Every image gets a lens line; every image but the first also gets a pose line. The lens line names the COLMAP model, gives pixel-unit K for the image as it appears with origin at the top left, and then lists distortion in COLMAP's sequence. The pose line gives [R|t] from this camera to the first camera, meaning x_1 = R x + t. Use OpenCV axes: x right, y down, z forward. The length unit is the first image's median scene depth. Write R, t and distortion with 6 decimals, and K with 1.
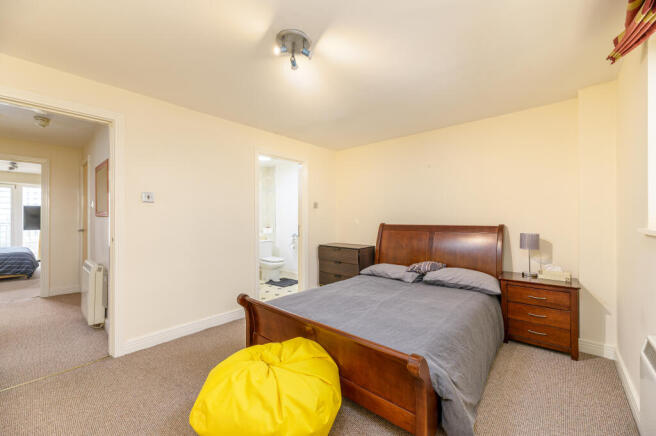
lens RADIAL K [[262.1, 0, 328.0], [0, 262.1, 218.0], [0, 0, 1]] dist [-0.000122, -0.000052]
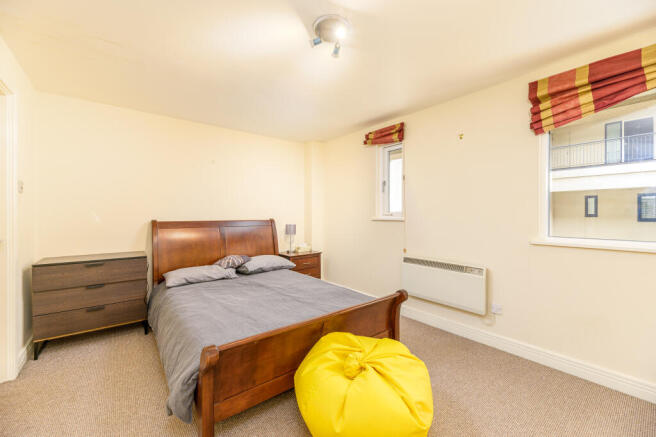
lens RADIAL K [[267.7, 0, 327.2], [0, 267.7, 210.3], [0, 0, 1]] dist [0.000929, 0.000112]
pose [[0.169028, 0.015276, 0.985493, -0.605598], [-0.002506, 0.999883, -0.015069, 0.001900], [-0.985608, 0.000077, 0.169046, 0.455913]]
